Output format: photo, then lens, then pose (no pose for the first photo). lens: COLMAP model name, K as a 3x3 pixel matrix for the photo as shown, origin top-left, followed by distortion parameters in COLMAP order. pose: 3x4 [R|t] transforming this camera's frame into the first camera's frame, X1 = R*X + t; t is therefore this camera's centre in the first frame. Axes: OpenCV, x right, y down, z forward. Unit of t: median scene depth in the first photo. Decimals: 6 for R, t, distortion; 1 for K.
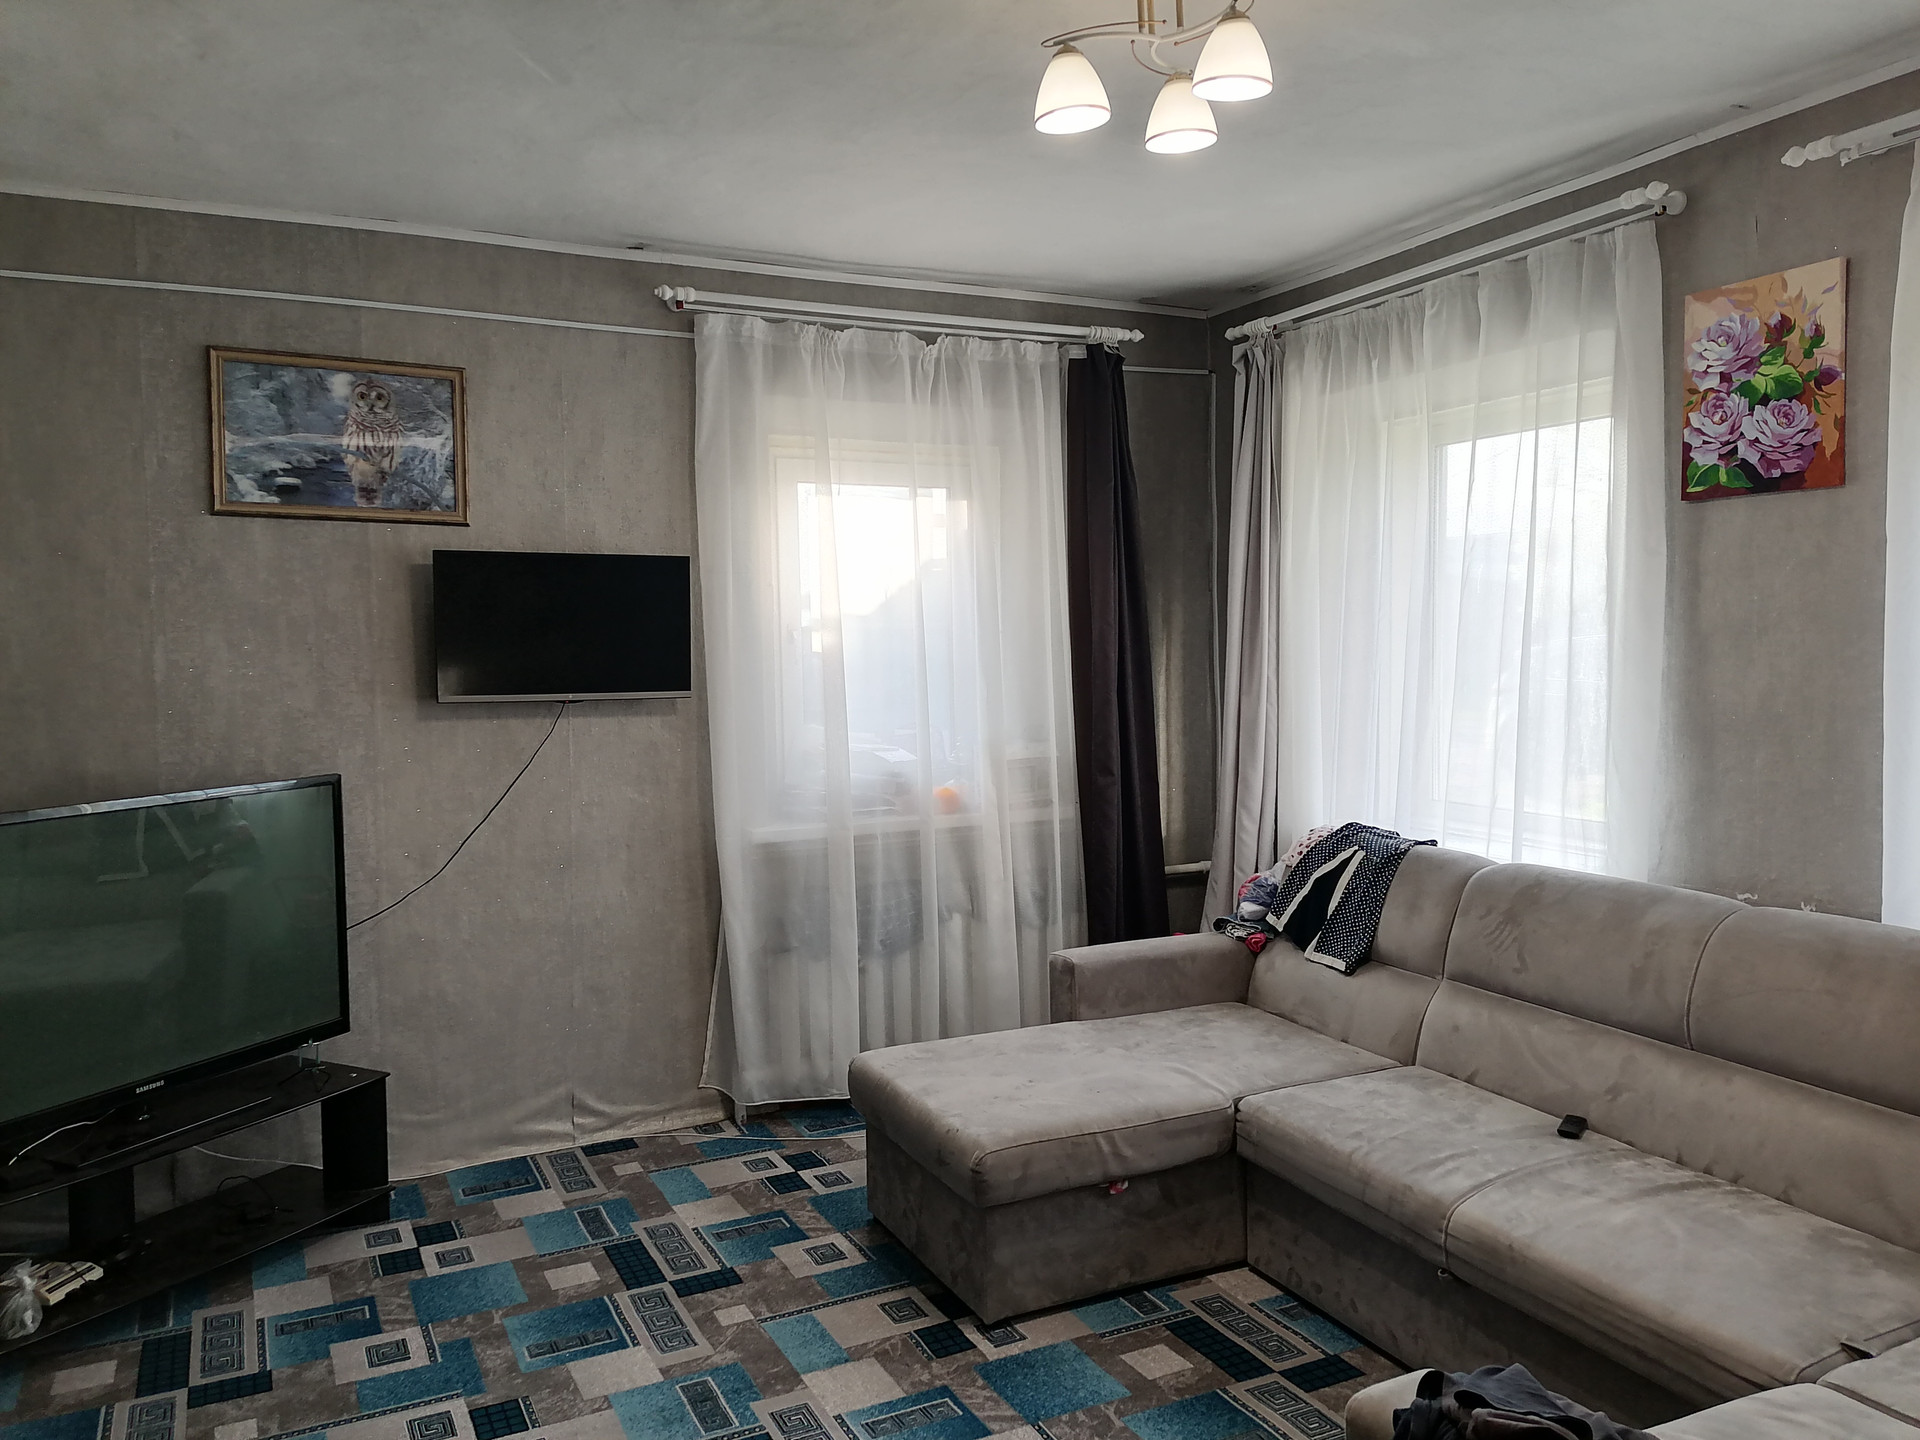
lens RADIAL K [[1428.8, 0, 964.0], [0, 1428.8, 719.9], [0, 0, 1]] dist [0.111854, -0.137111]
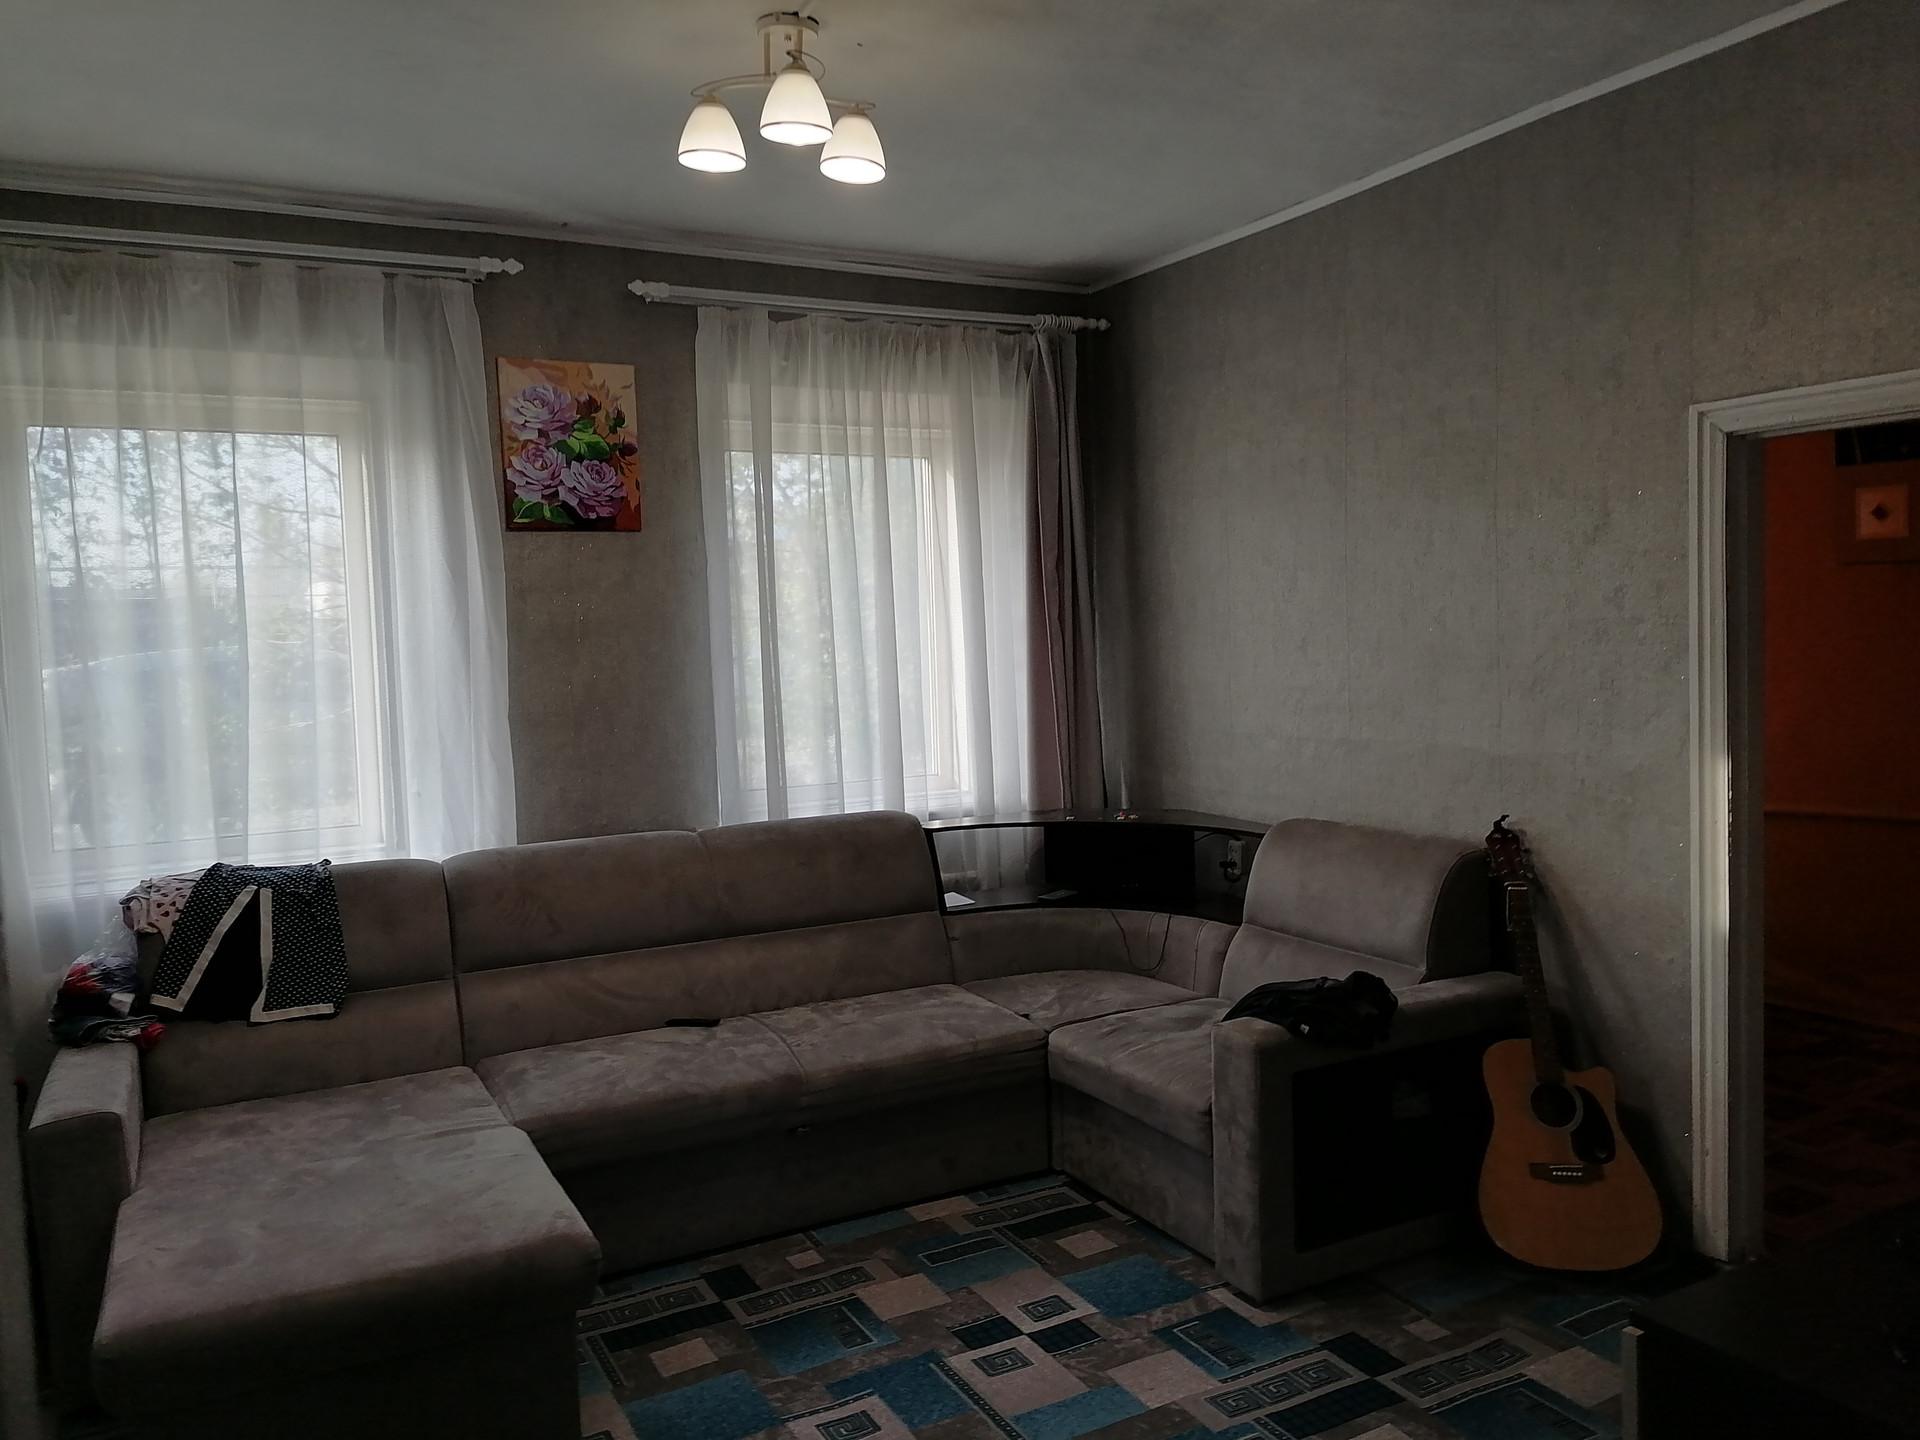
lens RADIAL K [[1444.9, 0, 960.0], [0, 1444.9, 720.0], [0, 0, 1]] dist [0.117362, -0.150952]
pose [[-0.032662, -0.051154, 0.998157, -0.761033], [0.090324, 0.994452, 0.053920, -0.026184], [-0.995377, 0.091919, -0.027860, 0.709561]]
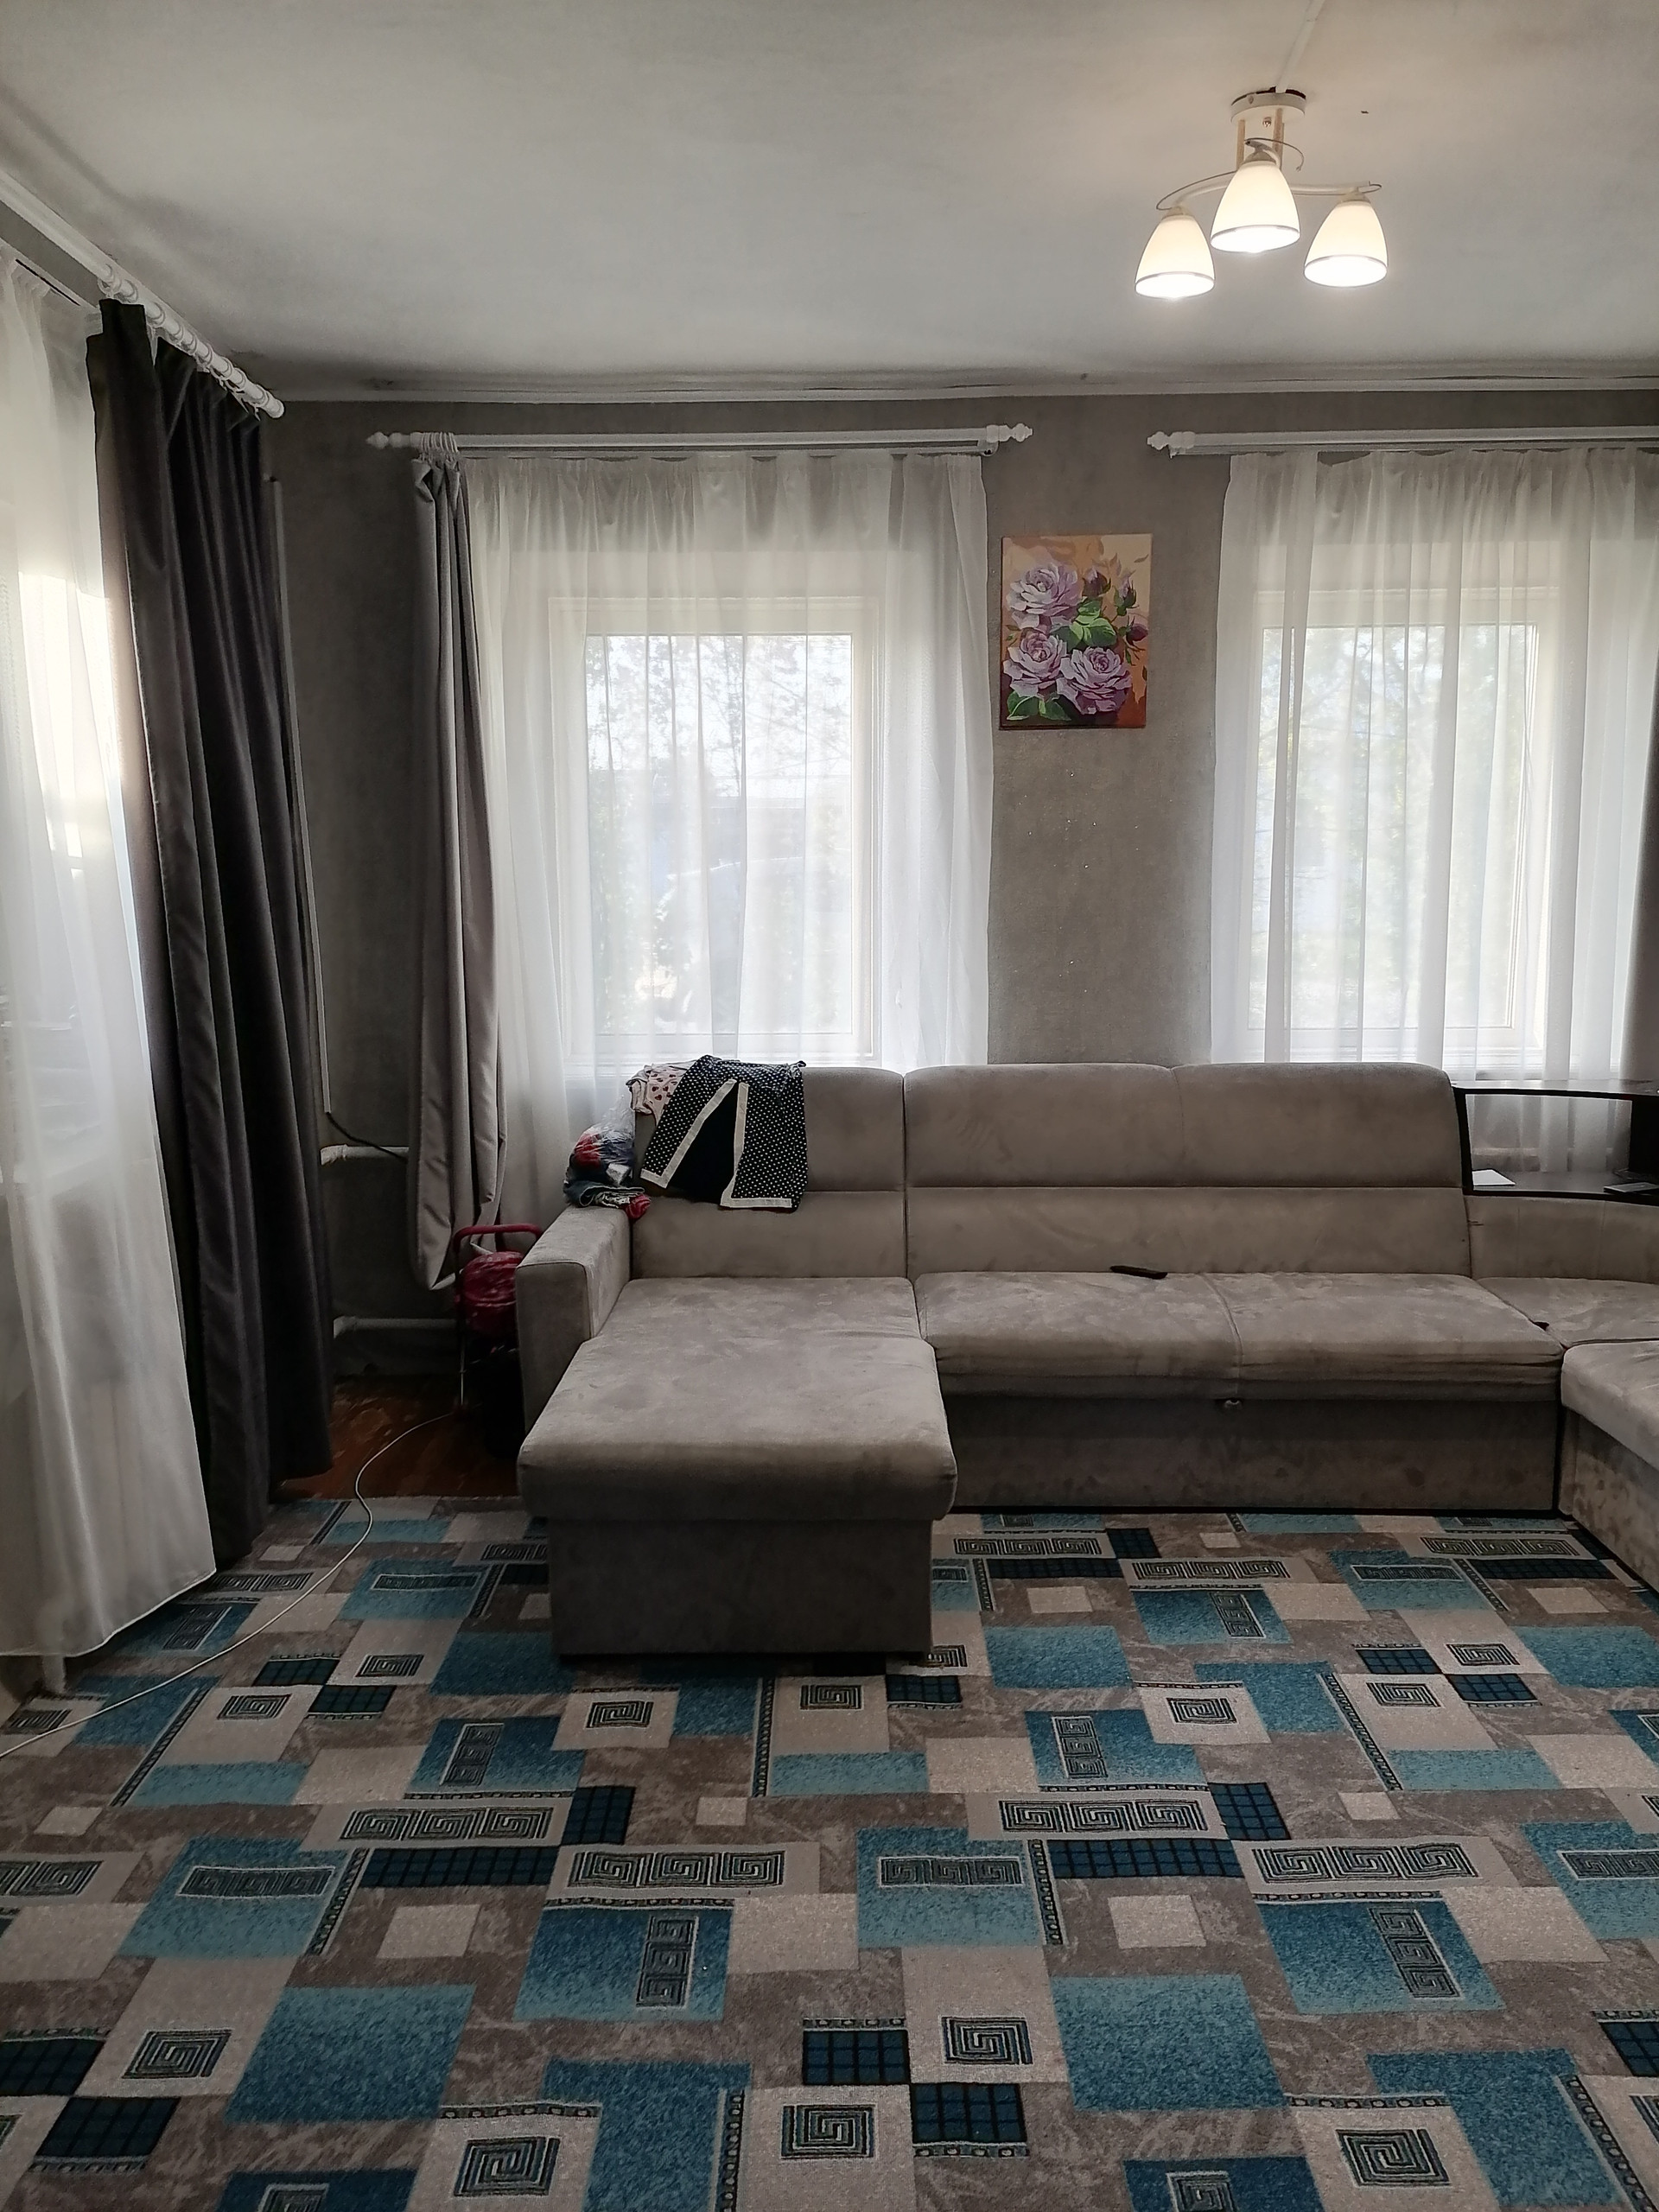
lens RADIAL K [[1646.1, 0, 823.6], [0, 1646.1, 1117.7], [0, 0, 1]] dist [0.111854, -0.137111]
pose [[0.444574, -0.127647, 0.886600, -0.770017], [0.054144, 0.991814, 0.115645, -0.007791], [-0.894104, -0.003408, 0.447846, 0.575805]]
